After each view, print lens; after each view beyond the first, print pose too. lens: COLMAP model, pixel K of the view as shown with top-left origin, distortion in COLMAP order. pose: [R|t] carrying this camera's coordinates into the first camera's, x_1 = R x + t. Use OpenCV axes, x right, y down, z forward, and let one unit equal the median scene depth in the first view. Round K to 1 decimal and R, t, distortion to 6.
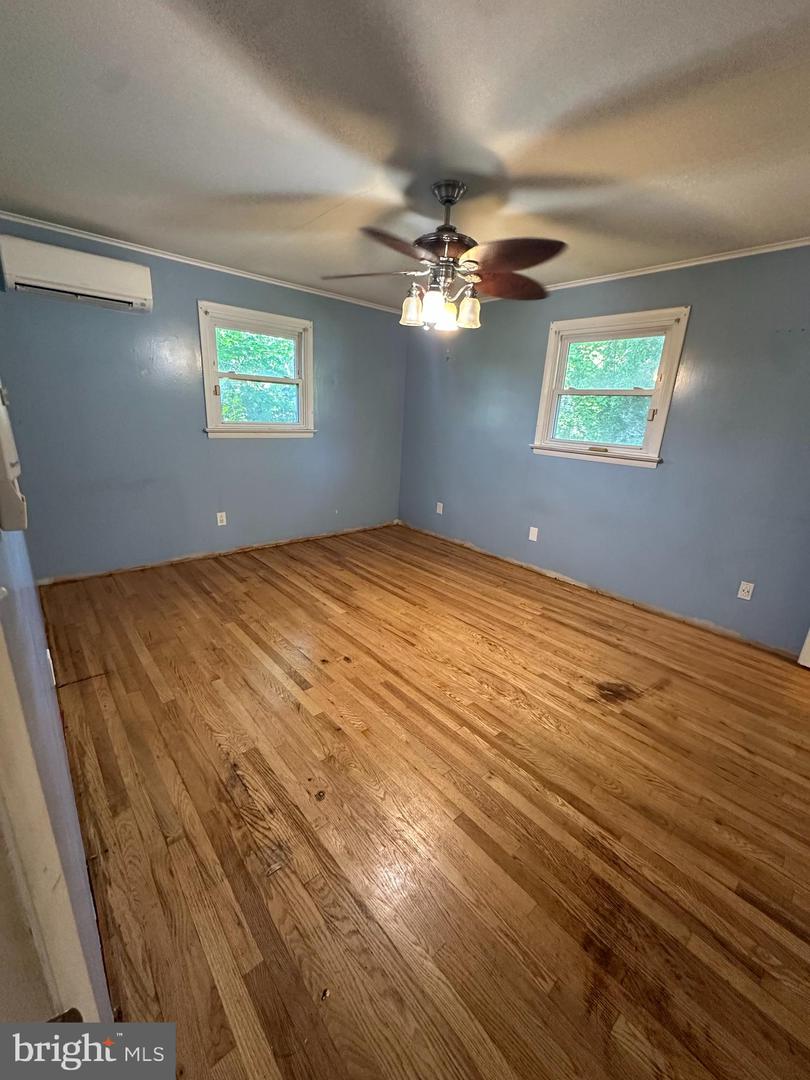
lens RADIAL K [[430.1, 0, 404.4], [0, 430.1, 540.0], [0, 0, 1]] dist [-0.003258, 0.000125]
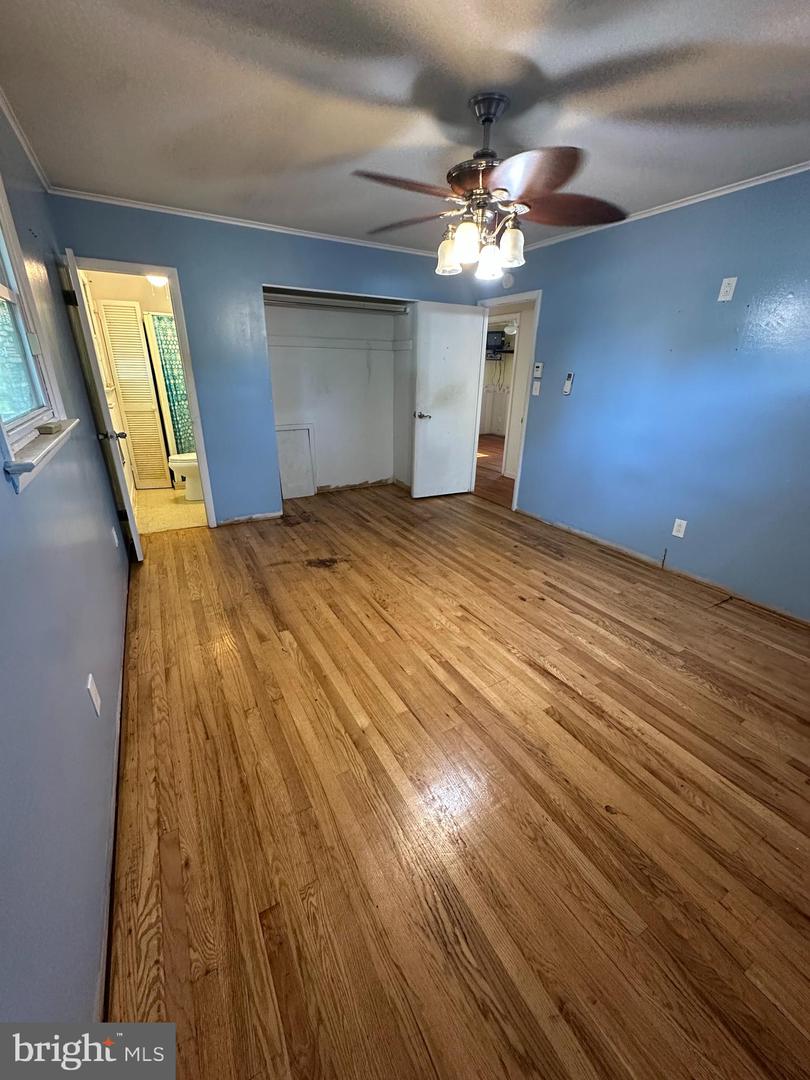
lens RADIAL K [[430.1, 0, 404.0], [0, 430.1, 540.1], [0, 0, 1]] dist [-0.003258, 0.000125]
pose [[-0.976548, -0.138340, 0.164975, 0.007183], [-0.003516, 0.776398, 0.630233, -0.649342], [-0.215272, 0.614873, -0.758676, 2.143166]]
